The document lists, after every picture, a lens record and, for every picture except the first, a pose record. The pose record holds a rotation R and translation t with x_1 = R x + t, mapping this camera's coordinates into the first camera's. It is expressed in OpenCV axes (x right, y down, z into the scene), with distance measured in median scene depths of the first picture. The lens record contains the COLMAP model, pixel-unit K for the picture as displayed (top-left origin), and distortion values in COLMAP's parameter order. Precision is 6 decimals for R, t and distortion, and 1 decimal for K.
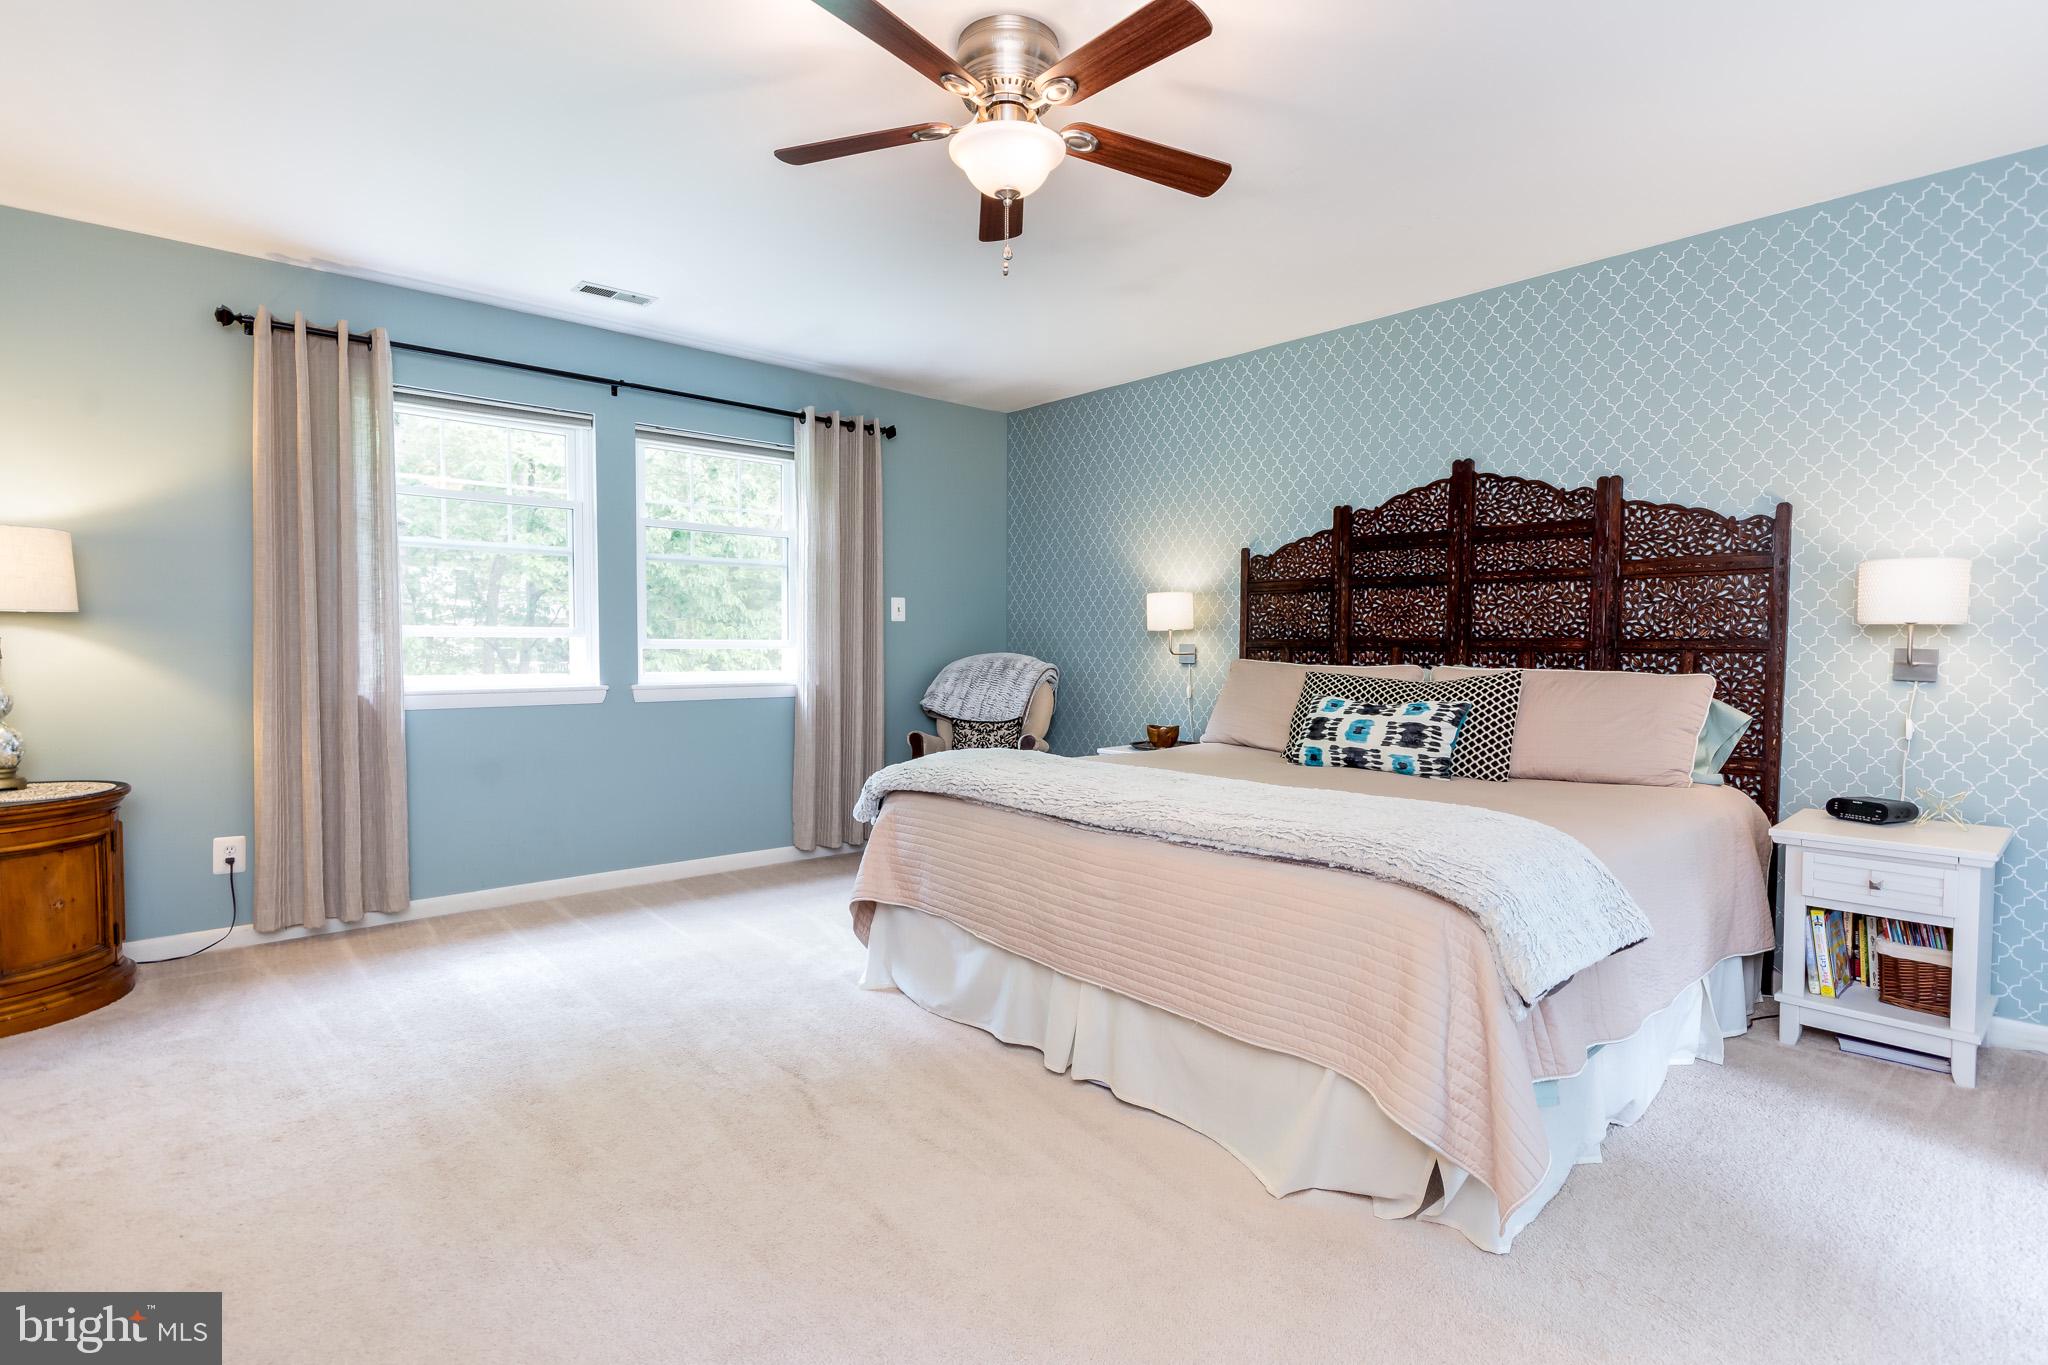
lens RADIAL K [[992.9, 0, 1020.4], [0, 992.9, 672.2], [0, 0, 1]] dist [-0.000032, -0.000579]
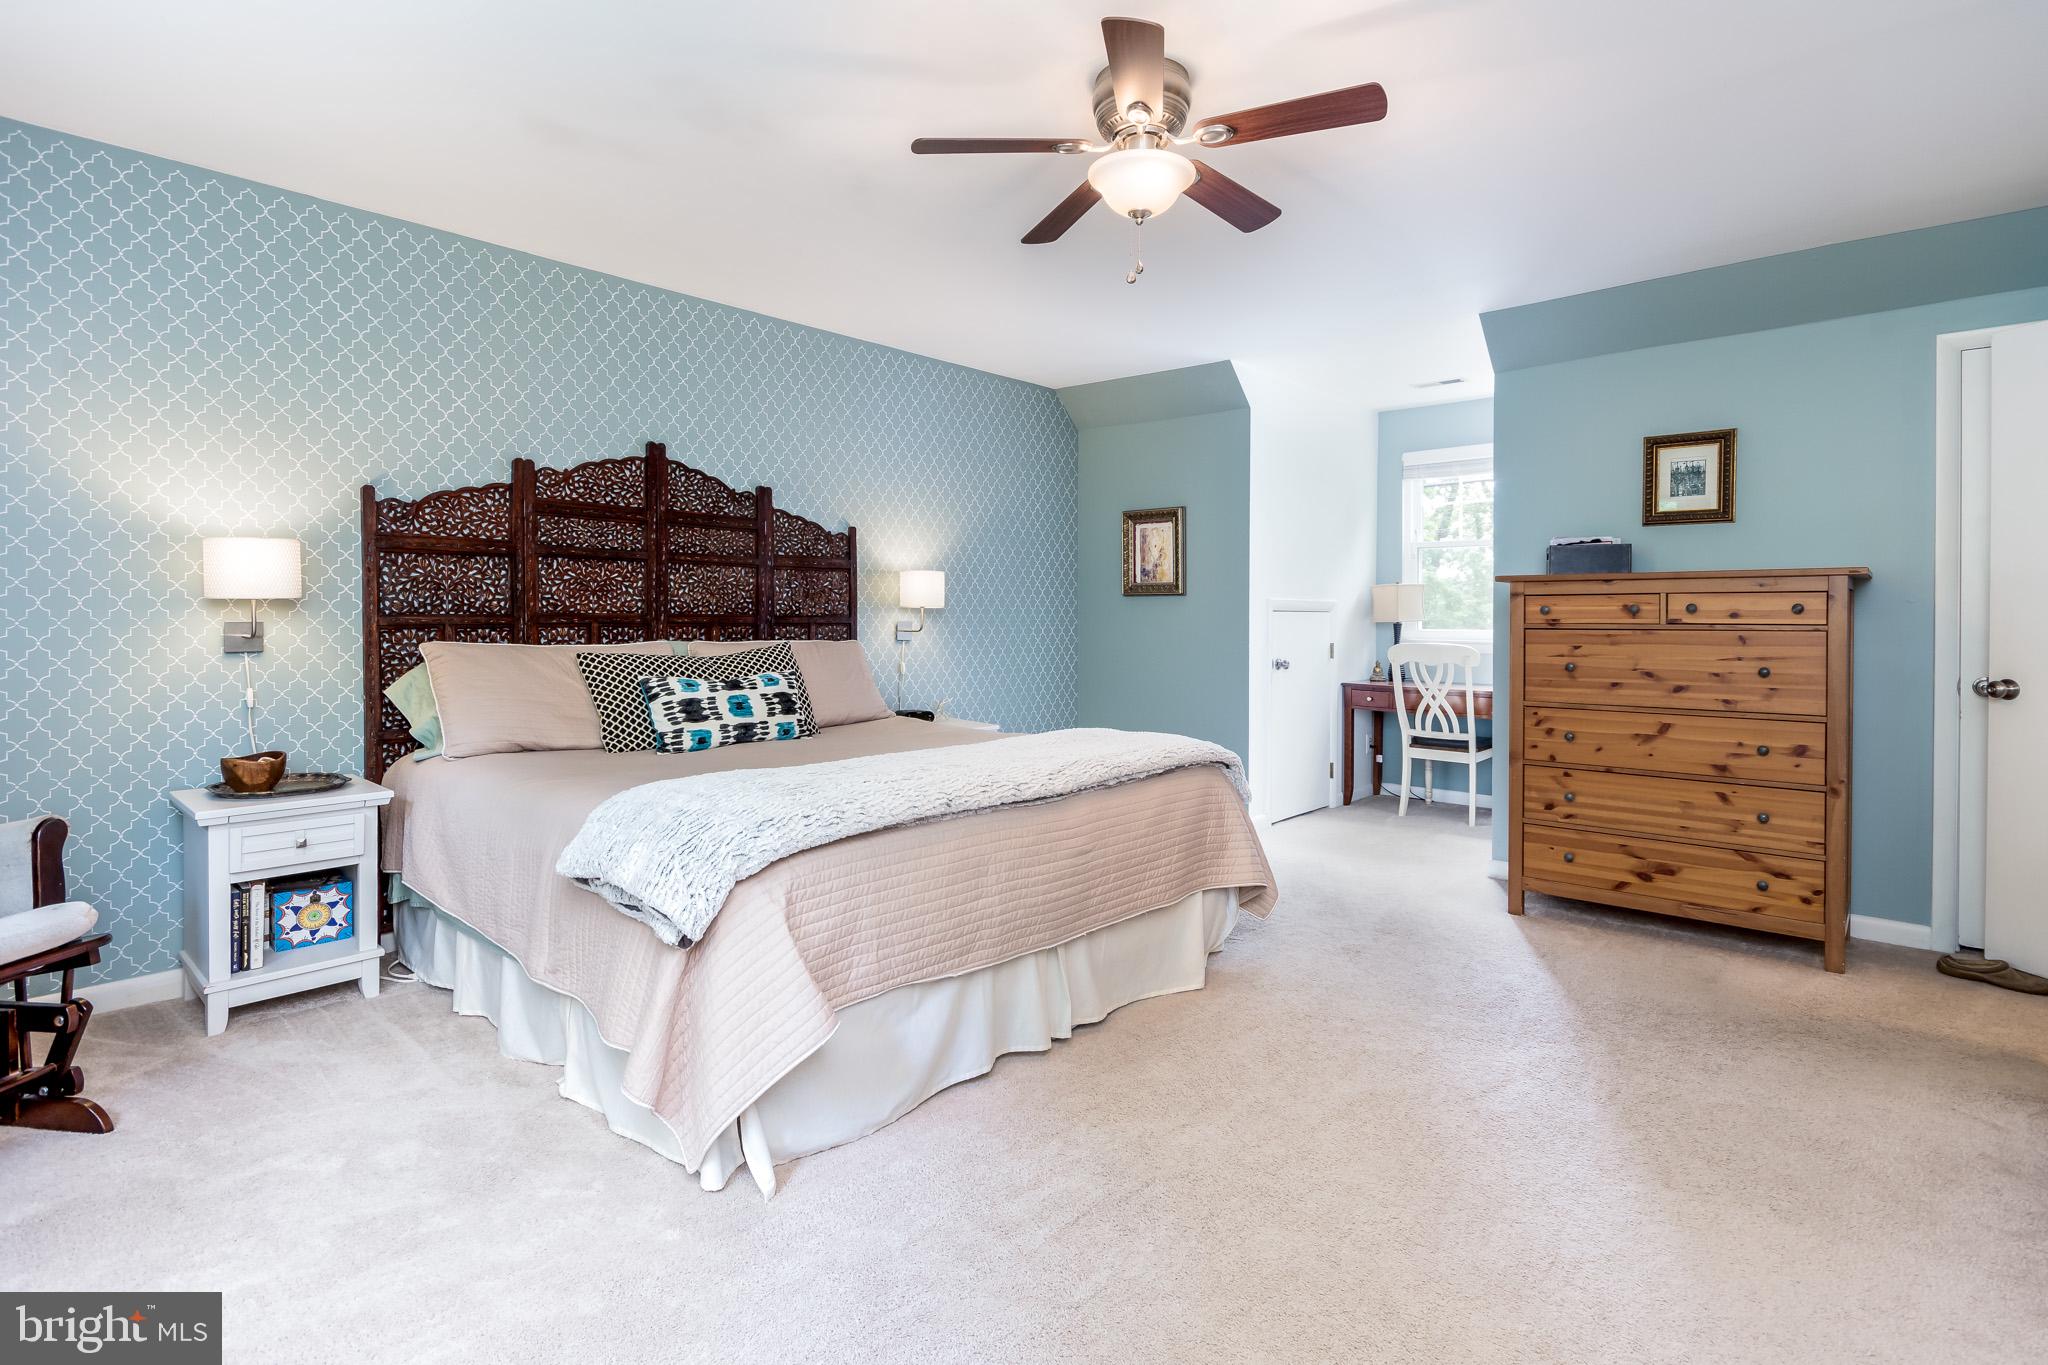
lens RADIAL K [[992.9, 0, 1024.8], [0, 992.9, 608.4], [0, 0, 1]] dist [-0.000032, -0.000579]
pose [[-0.097931, 0.008441, 0.995157, -0.604495], [0.028248, 0.999585, -0.005698, -0.023354], [-0.994792, 0.027553, -0.098129, 0.700594]]
